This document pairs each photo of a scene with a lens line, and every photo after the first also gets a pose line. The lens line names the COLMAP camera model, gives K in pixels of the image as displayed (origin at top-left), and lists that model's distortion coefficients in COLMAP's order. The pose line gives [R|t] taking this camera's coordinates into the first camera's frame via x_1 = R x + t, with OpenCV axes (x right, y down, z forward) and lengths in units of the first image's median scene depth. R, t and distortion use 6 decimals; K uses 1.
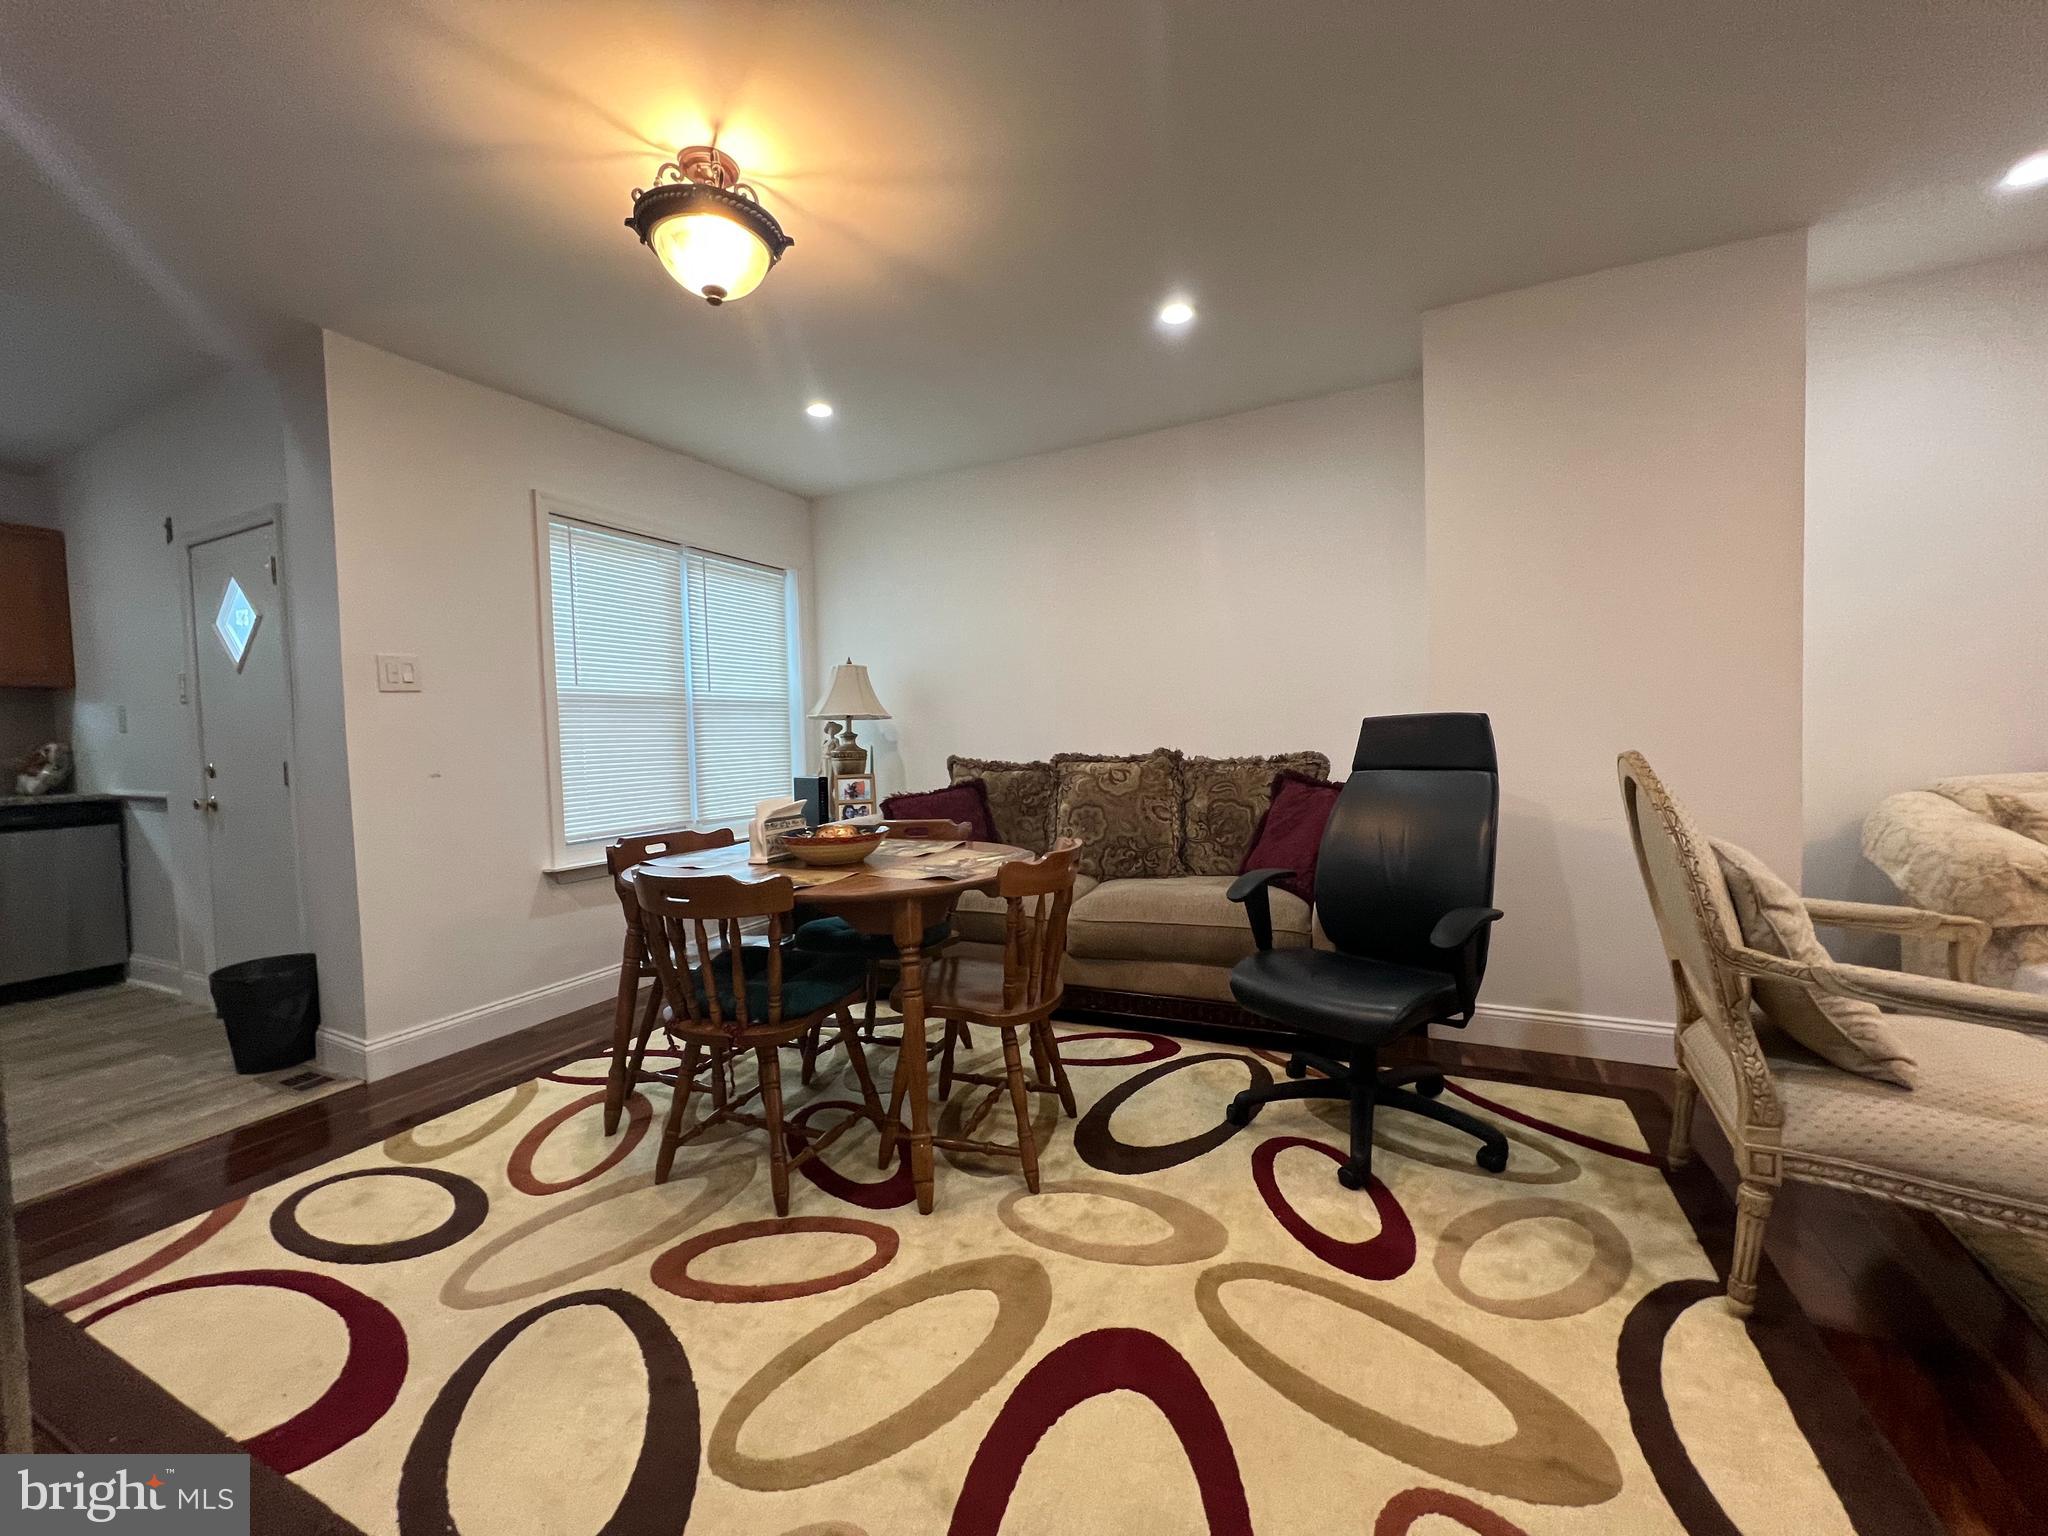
lens RADIAL K [[813.0, 0, 1029.2], [0, 813.0, 763.2], [0, 0, 1]] dist [-0.001716, 0.000663]
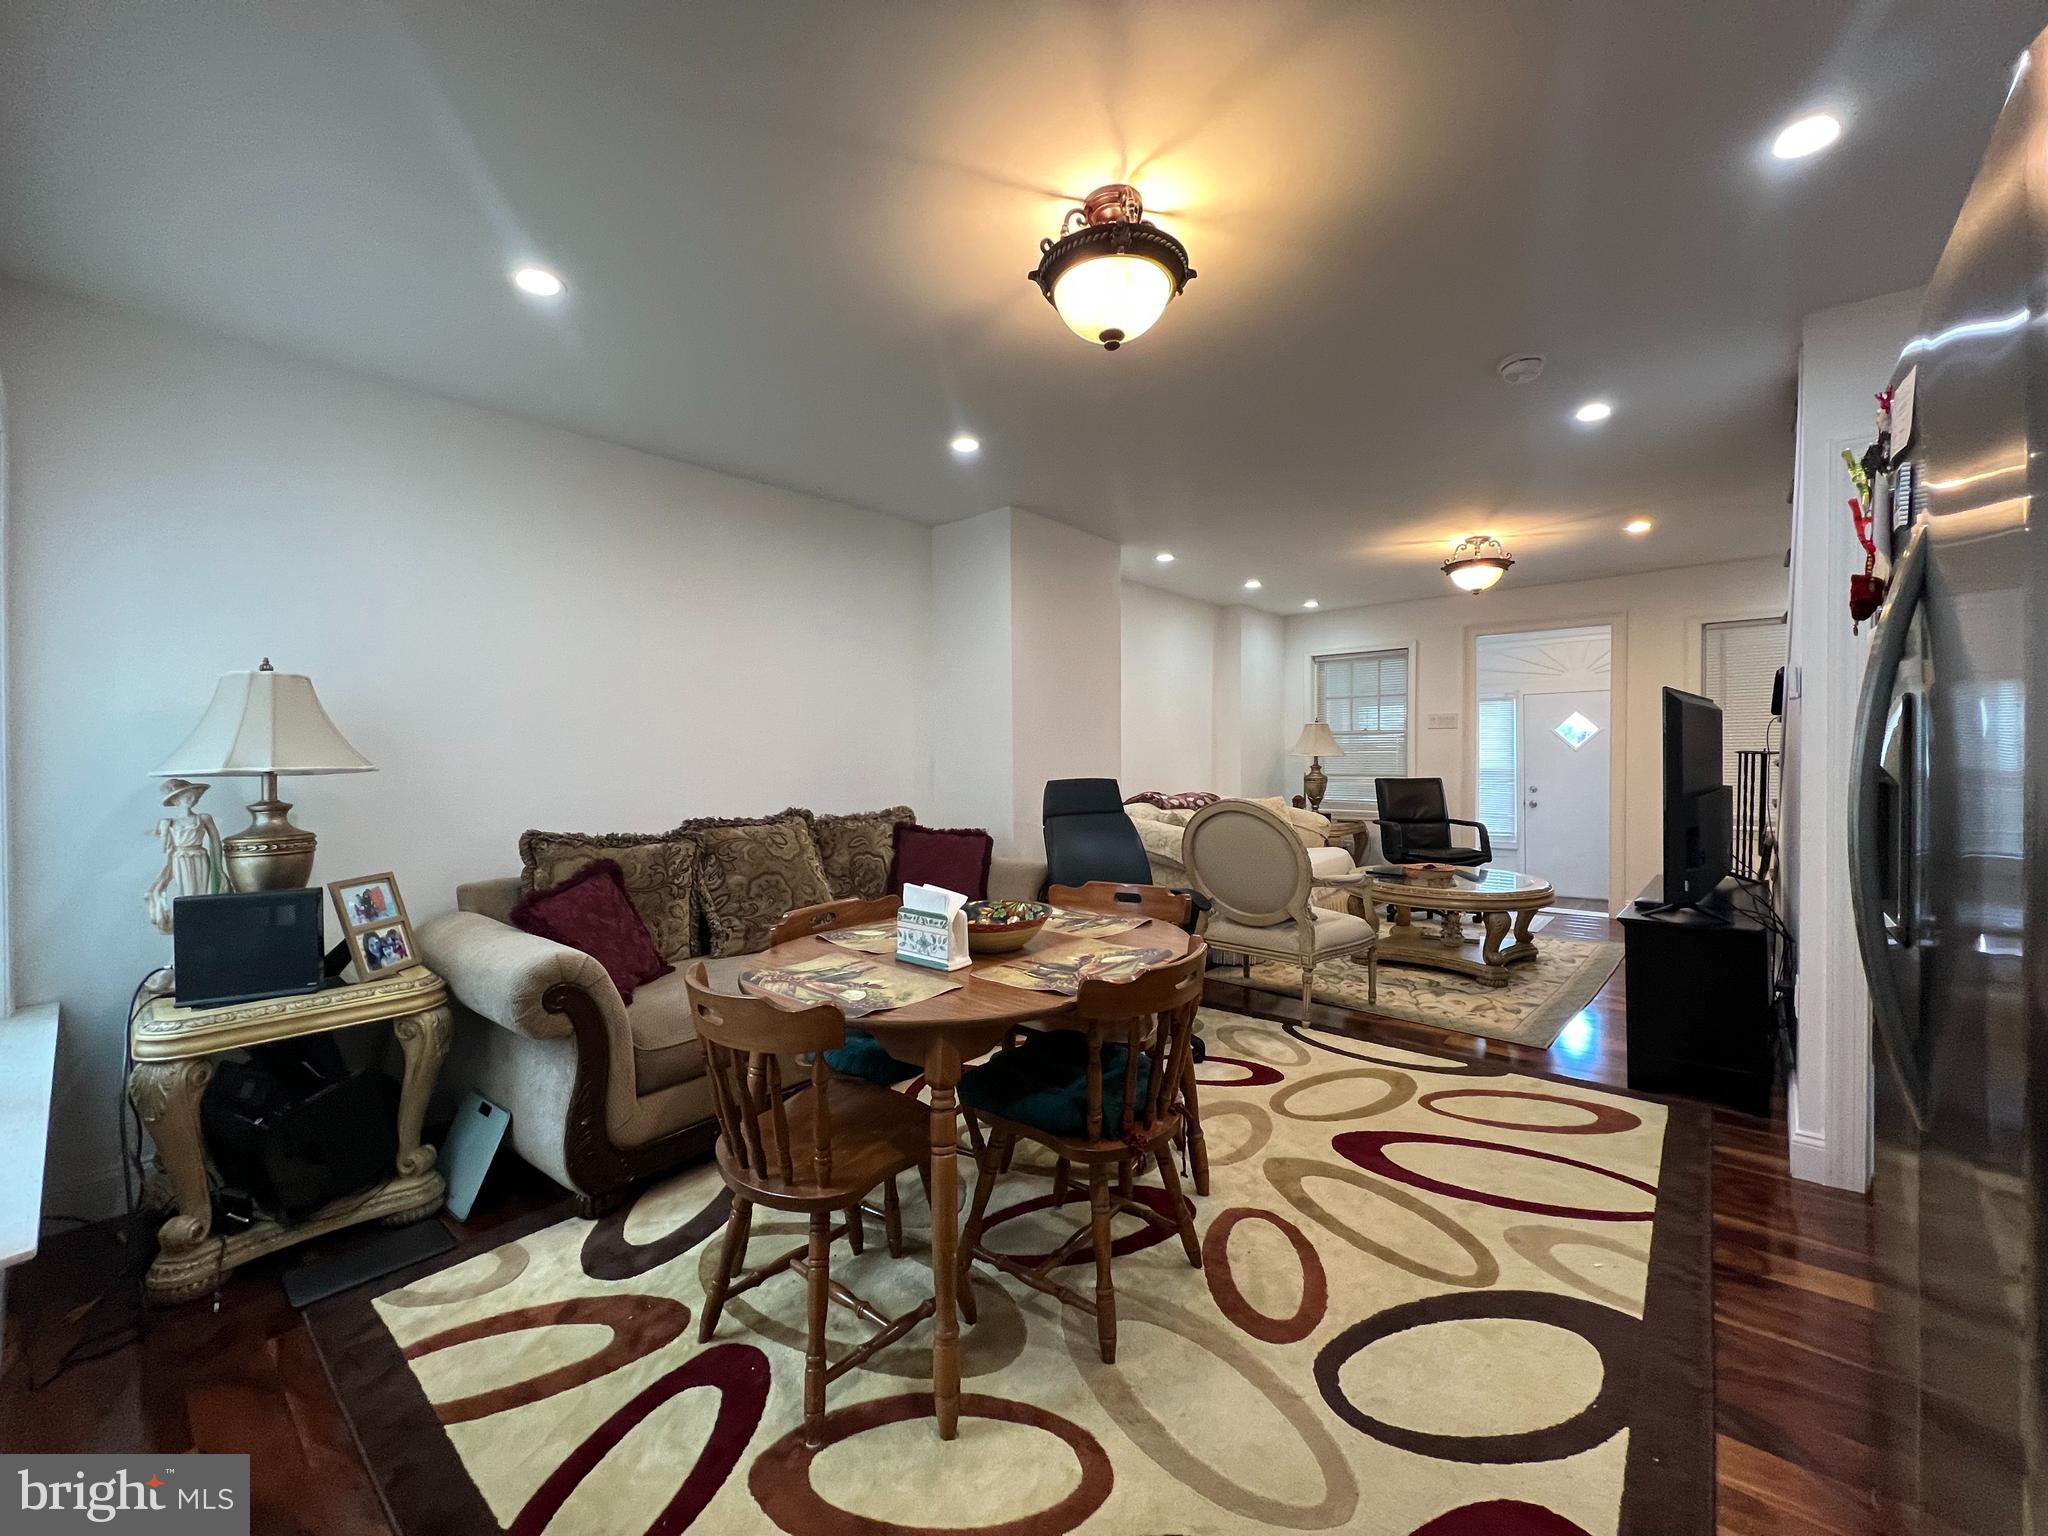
lens RADIAL K [[813.0, 0, 1029.9], [0, 813.0, 765.0], [0, 0, 1]] dist [-0.001716, 0.000663]
pose [[0.254730, 0.017499, 0.966854, -1.432892], [0.042852, 0.998650, -0.029365, -0.058587], [-0.966062, 0.048912, 0.253637, 0.961482]]
